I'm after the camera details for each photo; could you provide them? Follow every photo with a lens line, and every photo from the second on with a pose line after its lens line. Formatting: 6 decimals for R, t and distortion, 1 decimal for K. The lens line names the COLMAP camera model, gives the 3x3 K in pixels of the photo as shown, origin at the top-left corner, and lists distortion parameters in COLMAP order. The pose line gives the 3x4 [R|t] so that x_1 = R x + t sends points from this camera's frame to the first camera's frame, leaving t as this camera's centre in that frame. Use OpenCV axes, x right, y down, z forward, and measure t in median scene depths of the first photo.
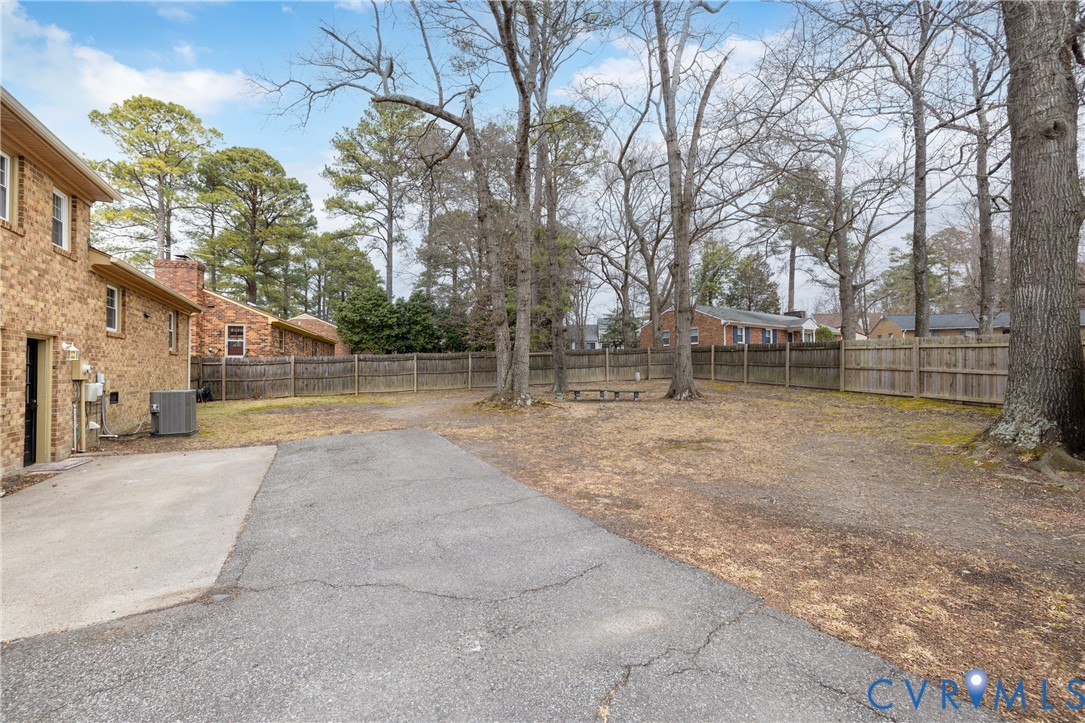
lens RADIAL K [[459.6, 0, 525.3], [0, 459.6, 363.0], [0, 0, 1]] dist [0.002524, 0.000168]
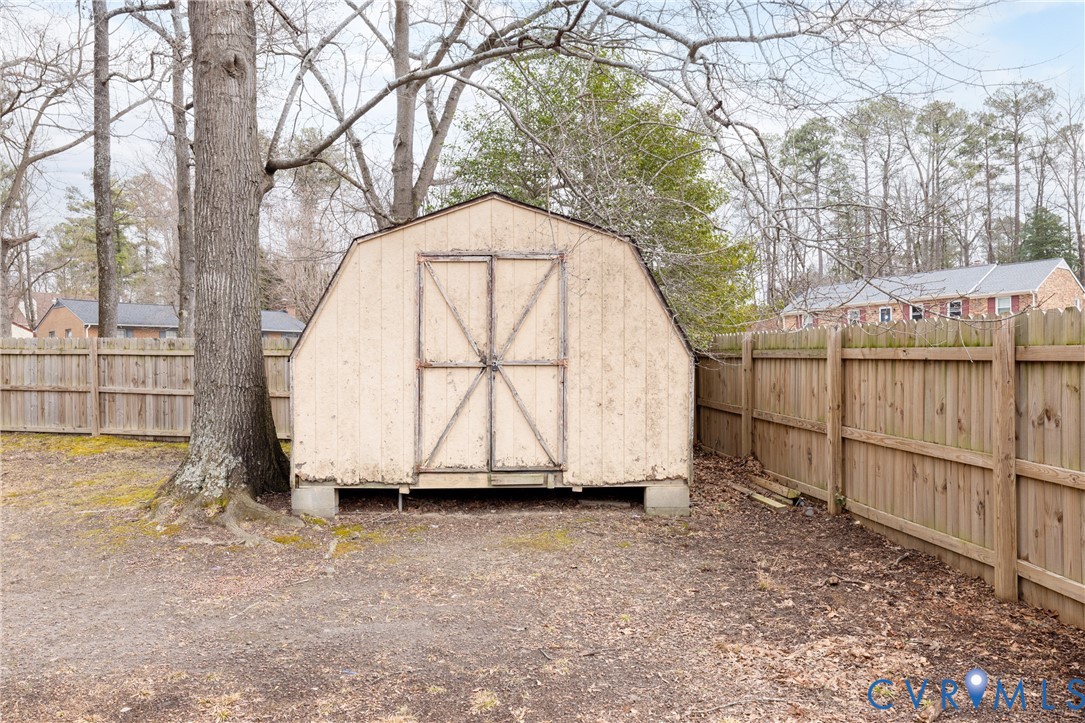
lens RADIAL K [[853.2, 0, 538.6], [0, 853.2, 399.6], [0, 0, 1]] dist [-0.005351, -0.001164]
pose [[0.388975, -0.025962, 0.920882, 0.018981], [0.003138, 0.999634, 0.026857, -0.000834], [-0.921243, -0.007557, 0.388914, 0.003546]]
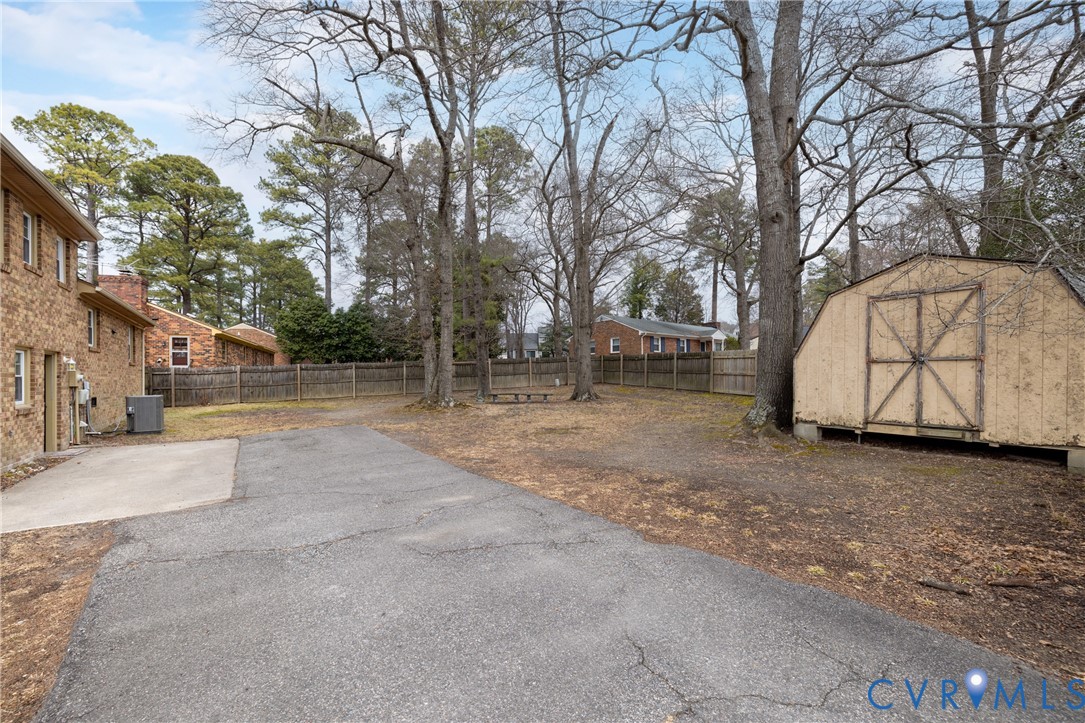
lens RADIAL K [[462.4, 0, 512.4], [0, 462.4, 377.4], [0, 0, 1]] dist [-0.001407, -0.000228]
pose [[0.995940, -0.006795, 0.089763, 0.042319], [0.005502, 0.999878, 0.014640, -0.000077], [-0.089852, -0.014087, 0.995856, -0.148375]]
